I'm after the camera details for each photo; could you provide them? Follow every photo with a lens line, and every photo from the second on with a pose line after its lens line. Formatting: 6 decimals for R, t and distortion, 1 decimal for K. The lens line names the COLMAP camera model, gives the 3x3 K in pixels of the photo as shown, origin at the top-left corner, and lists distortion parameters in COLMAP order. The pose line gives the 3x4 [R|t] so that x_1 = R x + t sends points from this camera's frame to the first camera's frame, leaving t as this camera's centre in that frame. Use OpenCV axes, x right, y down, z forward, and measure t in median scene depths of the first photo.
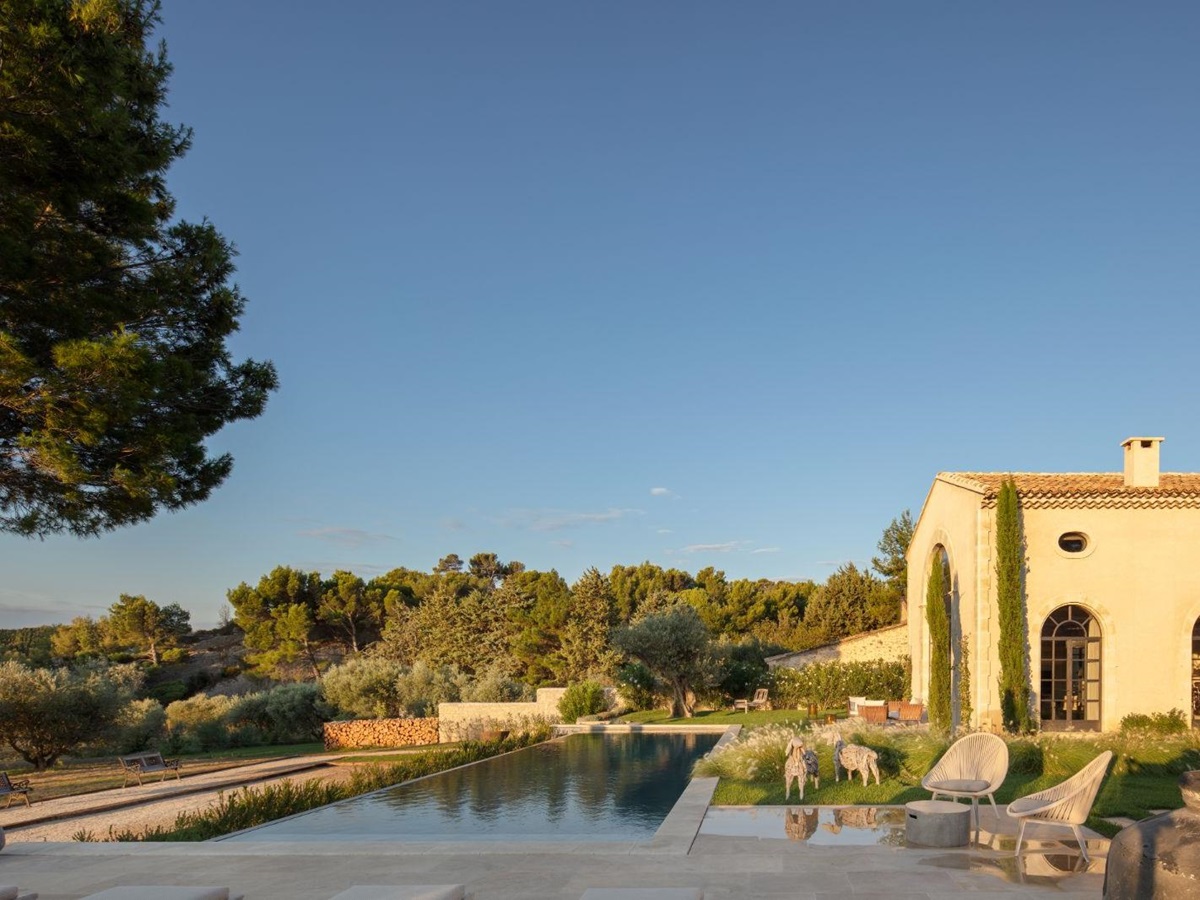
lens RADIAL K [[1451.9, 0, 600.0], [0, 1451.9, 450.0], [0, 0, 1]] dist [0.000179, 0.004955]
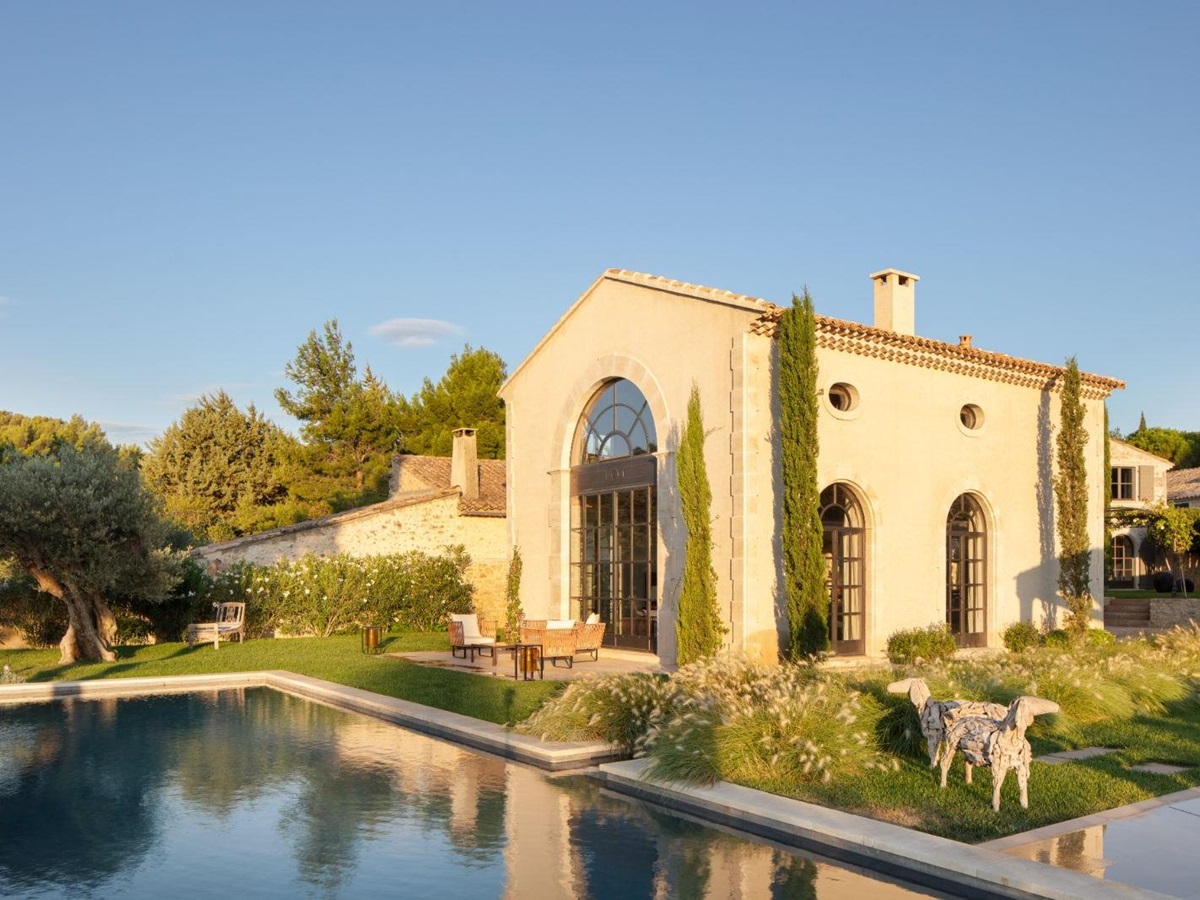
lens RADIAL K [[1451.9, 0, 600.0], [0, 1451.9, 450.0], [0, 0, 1]] dist [0.000179, 0.004955]
pose [[0.495184, 0.073504, 0.865673, -0.301458], [-0.136633, 0.990604, -0.005955, 0.092611], [-0.857977, -0.115330, 0.500575, 0.618924]]
